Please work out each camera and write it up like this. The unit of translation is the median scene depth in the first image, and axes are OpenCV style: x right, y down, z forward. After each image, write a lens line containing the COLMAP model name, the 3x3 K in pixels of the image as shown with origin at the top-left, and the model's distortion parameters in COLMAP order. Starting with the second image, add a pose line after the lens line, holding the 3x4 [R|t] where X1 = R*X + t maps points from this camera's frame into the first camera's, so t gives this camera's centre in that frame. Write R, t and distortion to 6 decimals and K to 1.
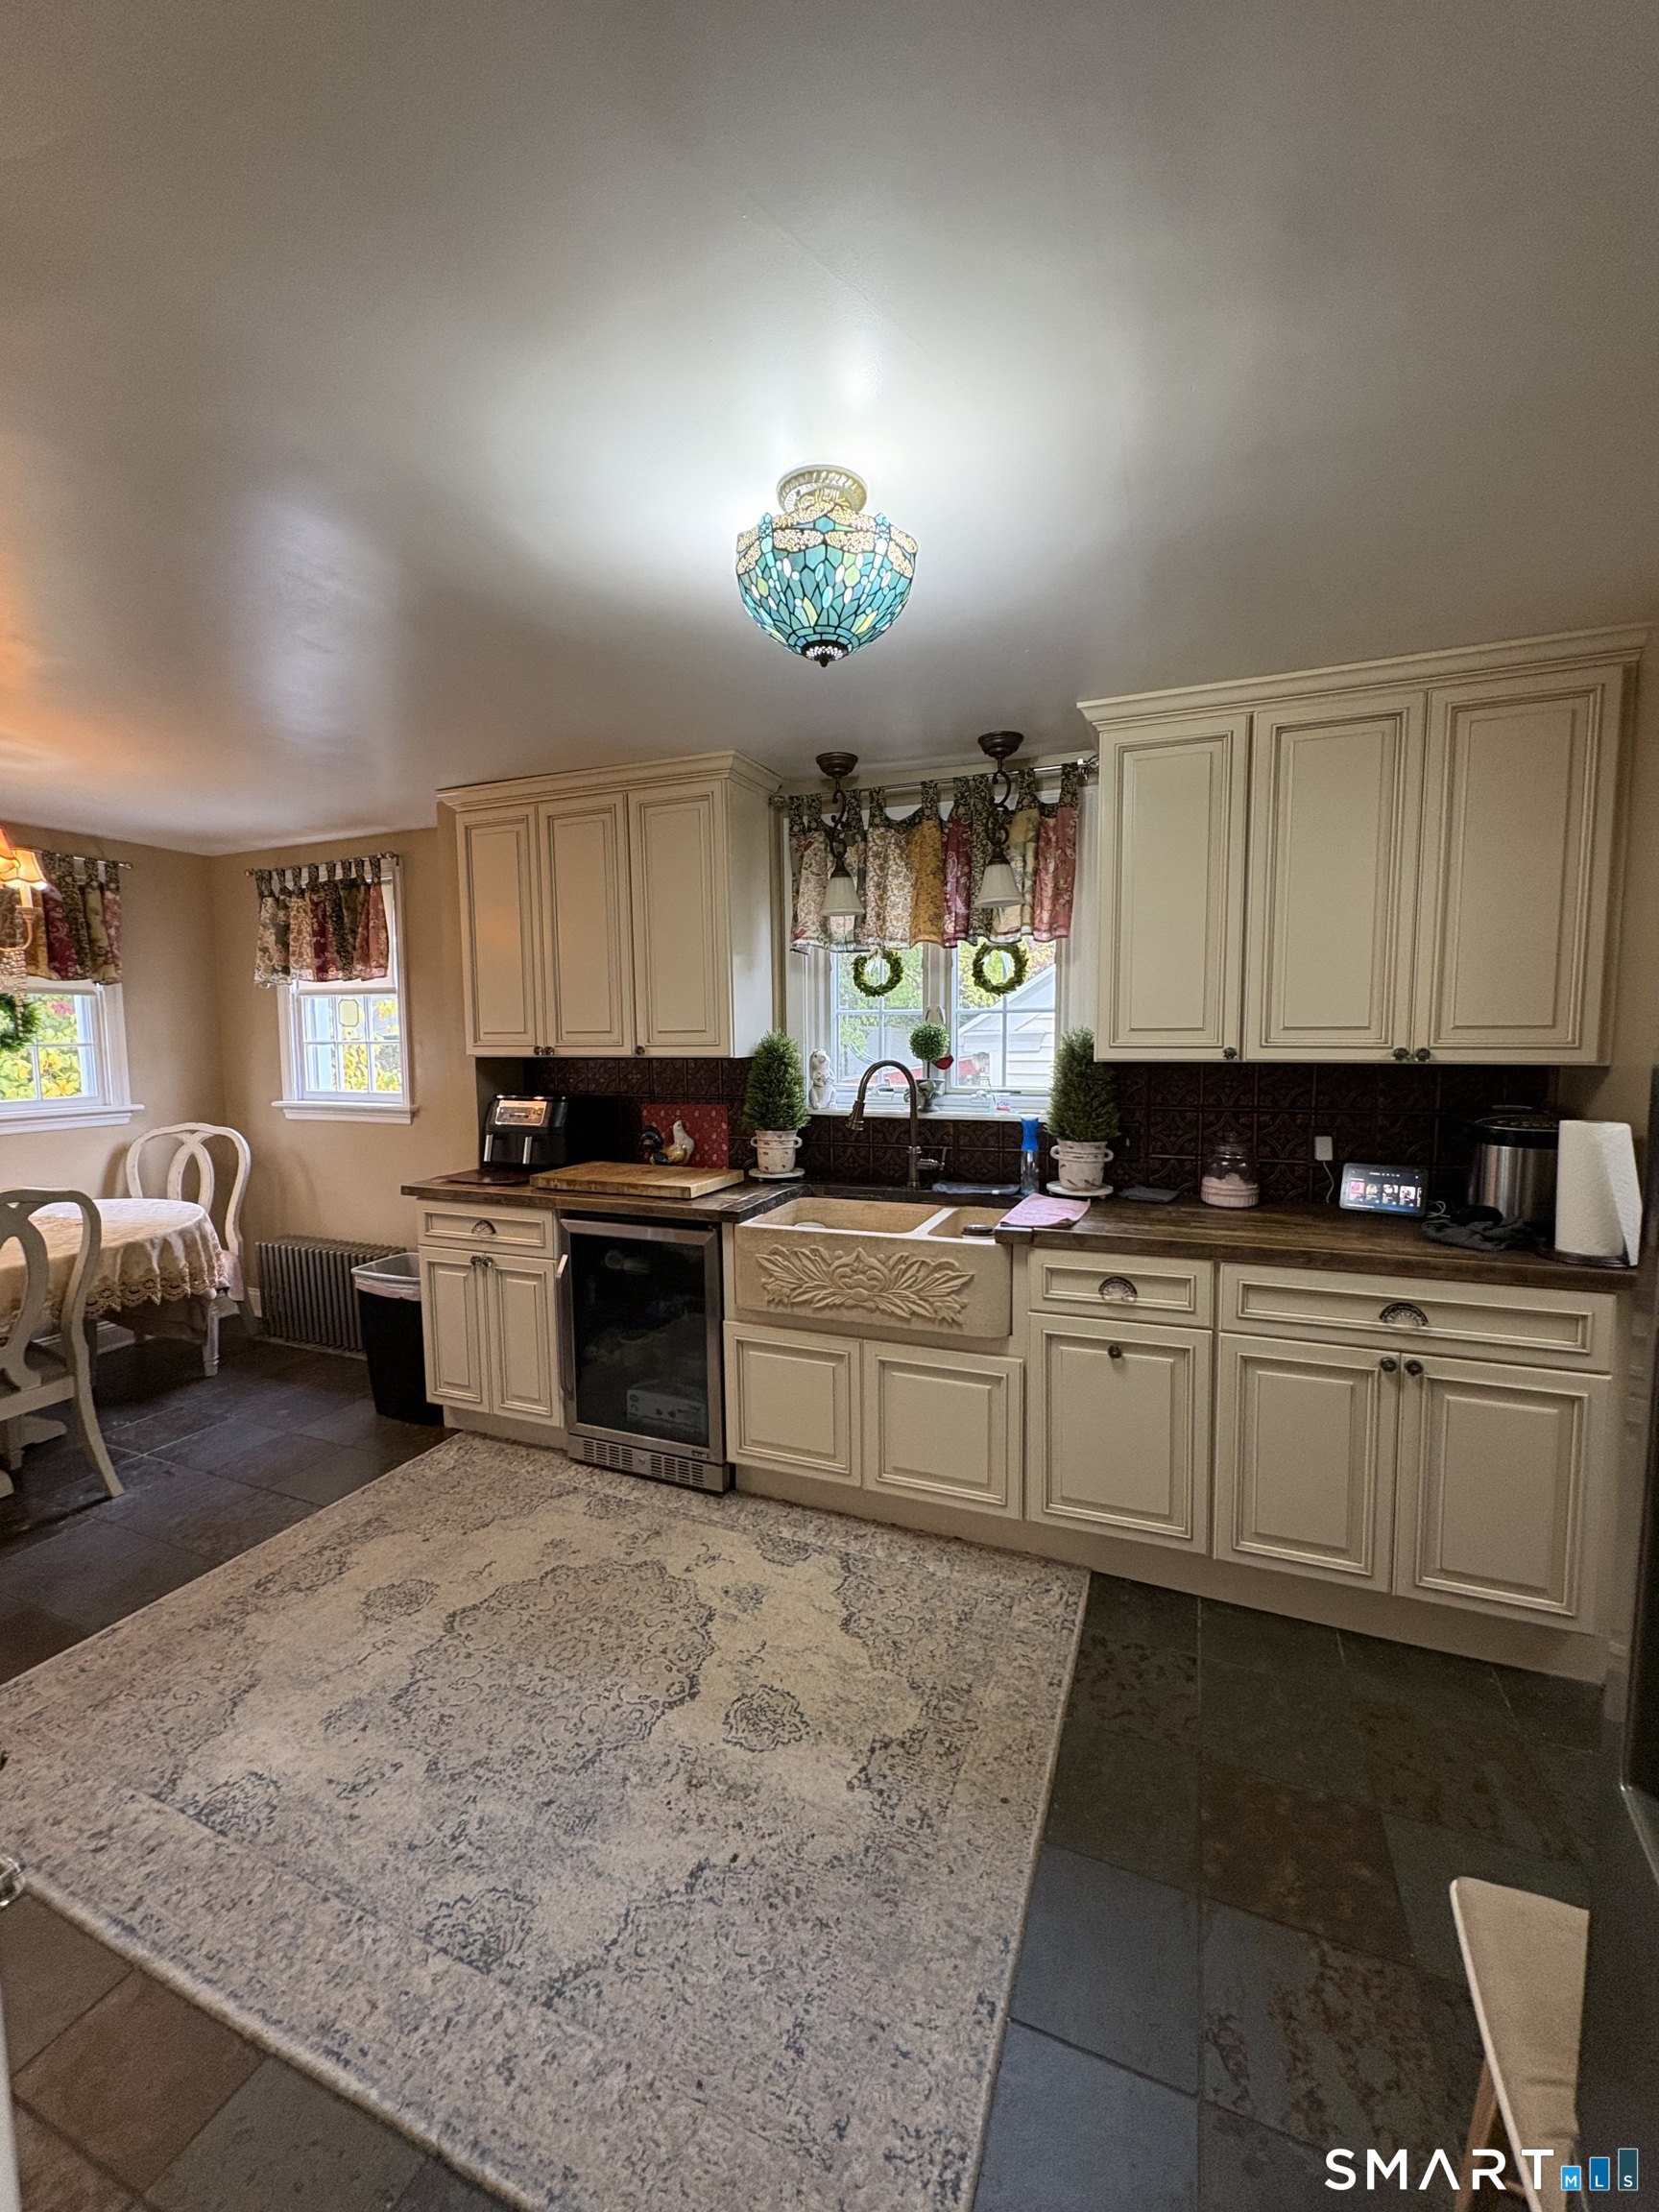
lens RADIAL K [[881.3, 0, 833.9], [0, 881.3, 1098.4], [0, 0, 1]] dist [0.000214, -0.000479]
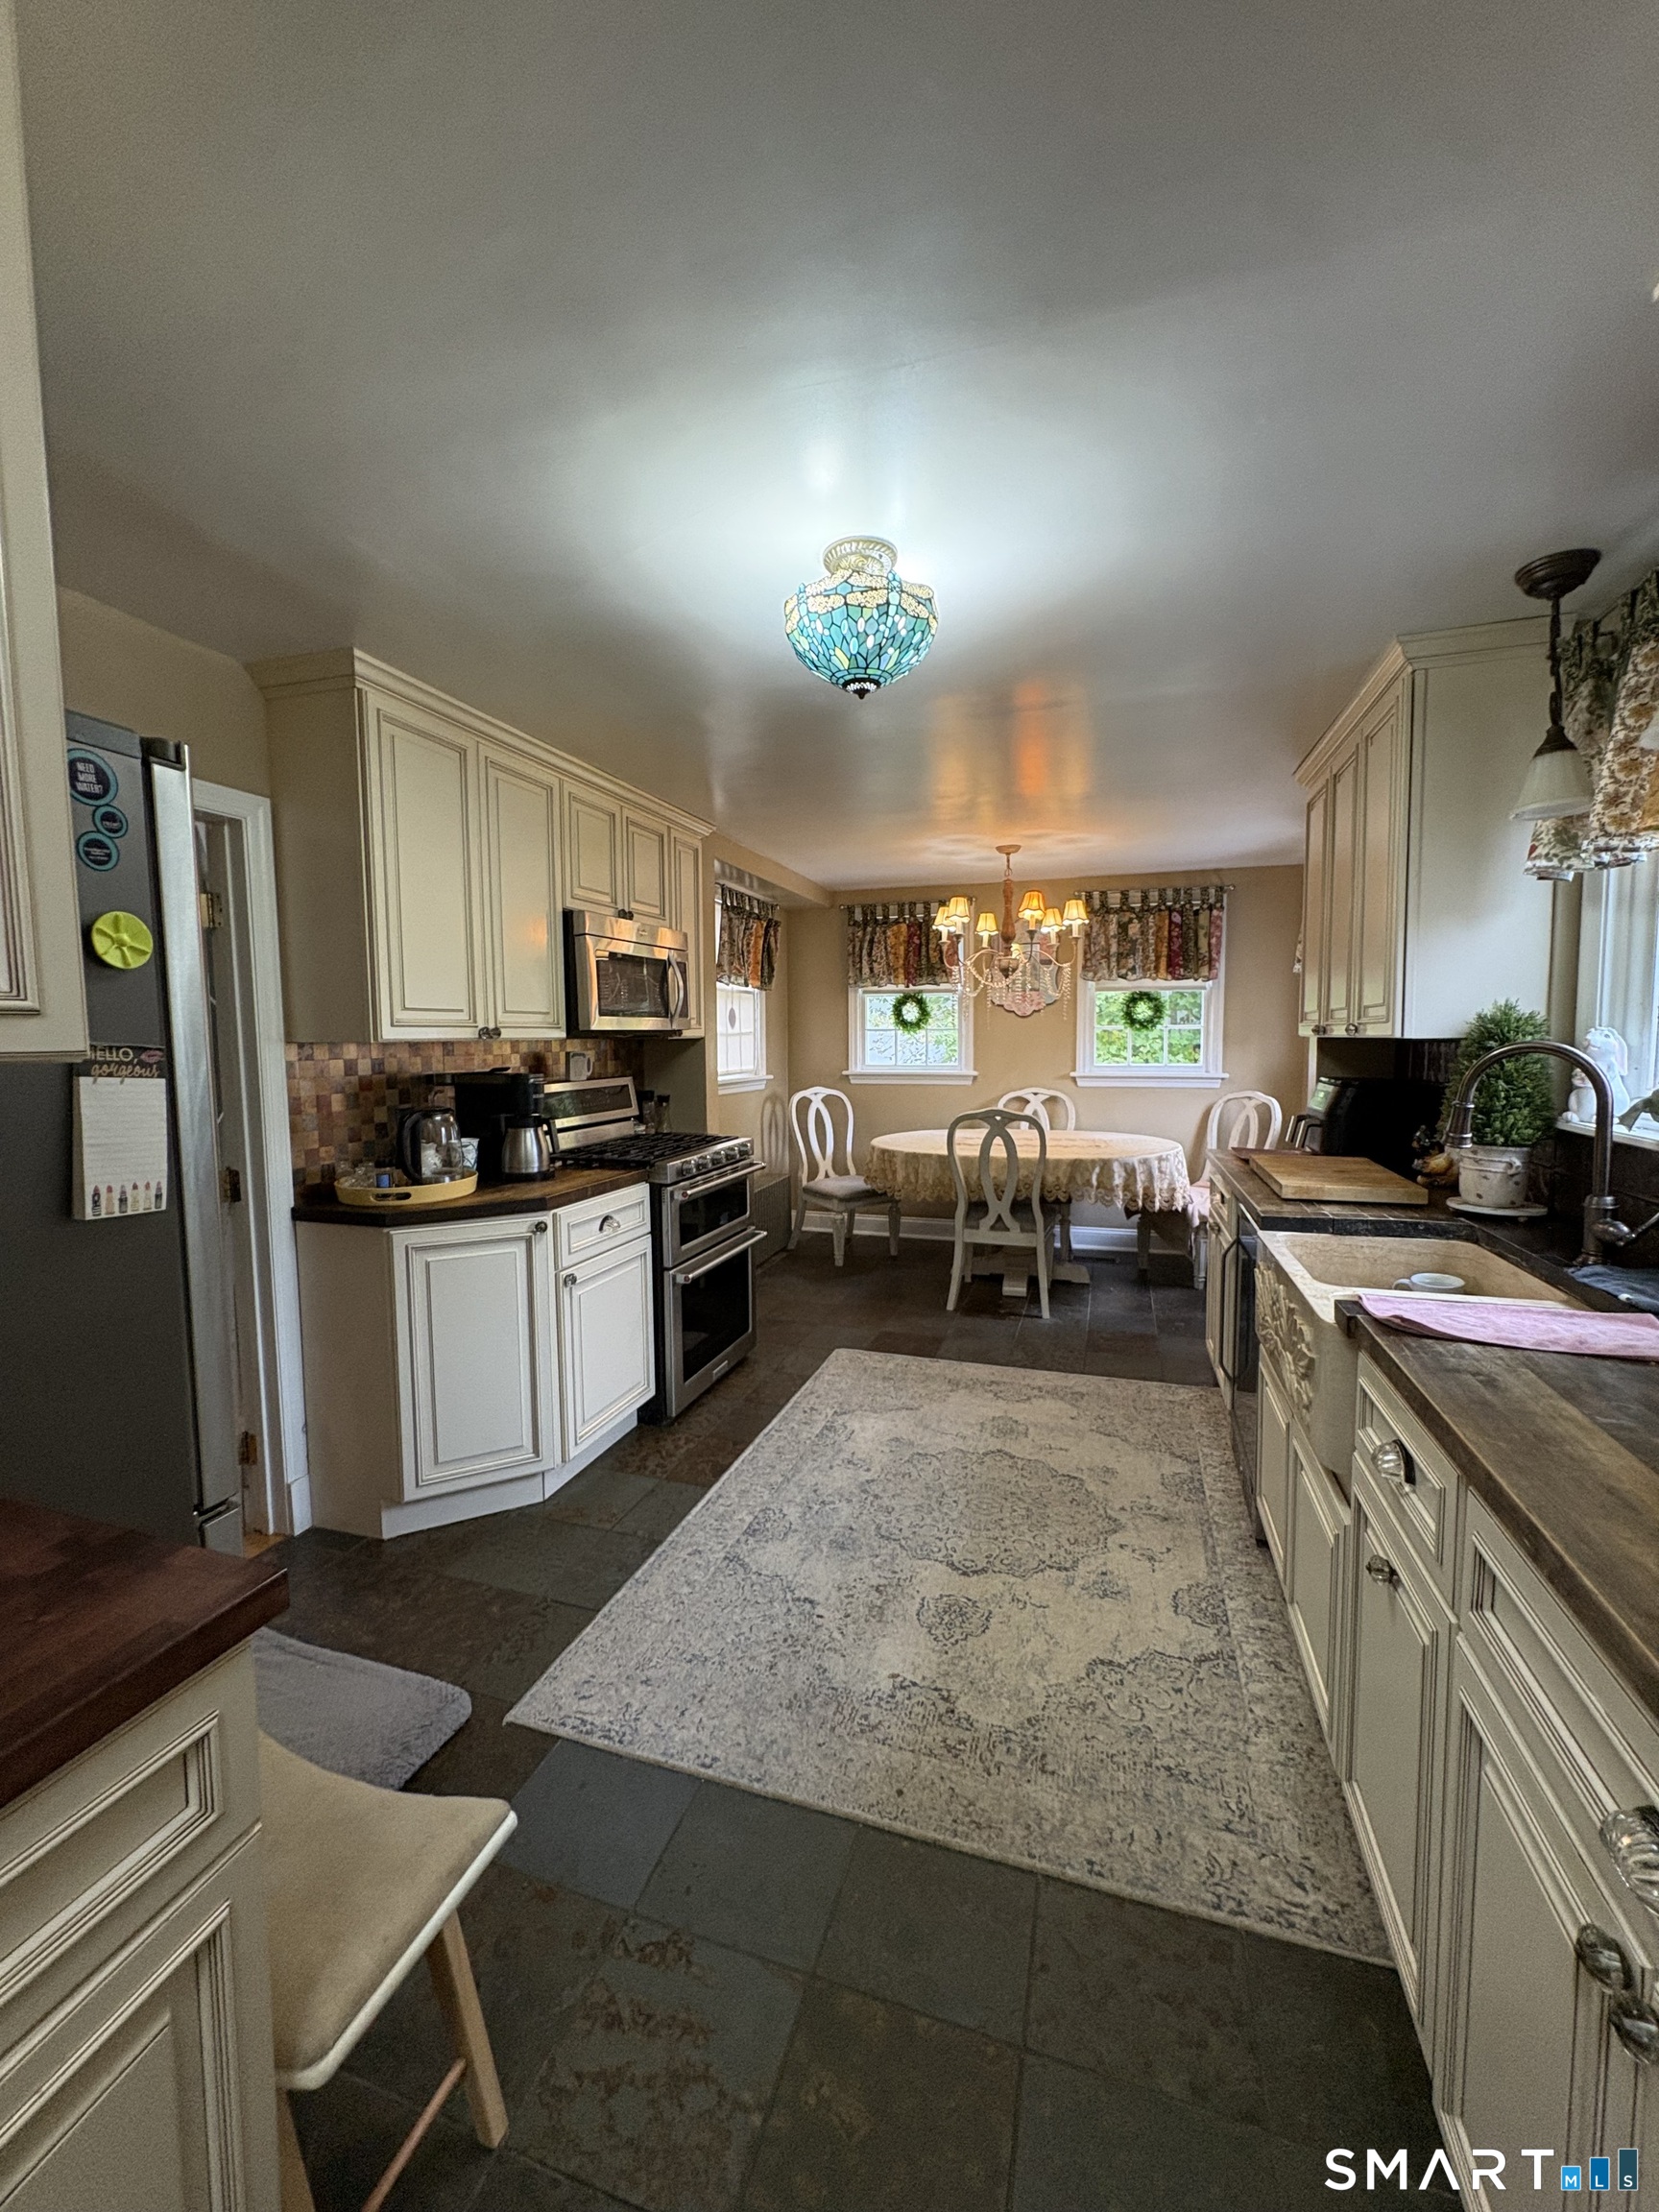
lens RADIAL K [[881.3, 0, 828.2], [0, 881.3, 1107.8], [0, 0, 1]] dist [0.000214, -0.000479]
pose [[0.069041, 0.086955, -0.993817, 0.922275], [-0.064361, 0.994507, 0.082544, -0.025478], [0.995536, 0.058264, 0.074259, 0.681757]]
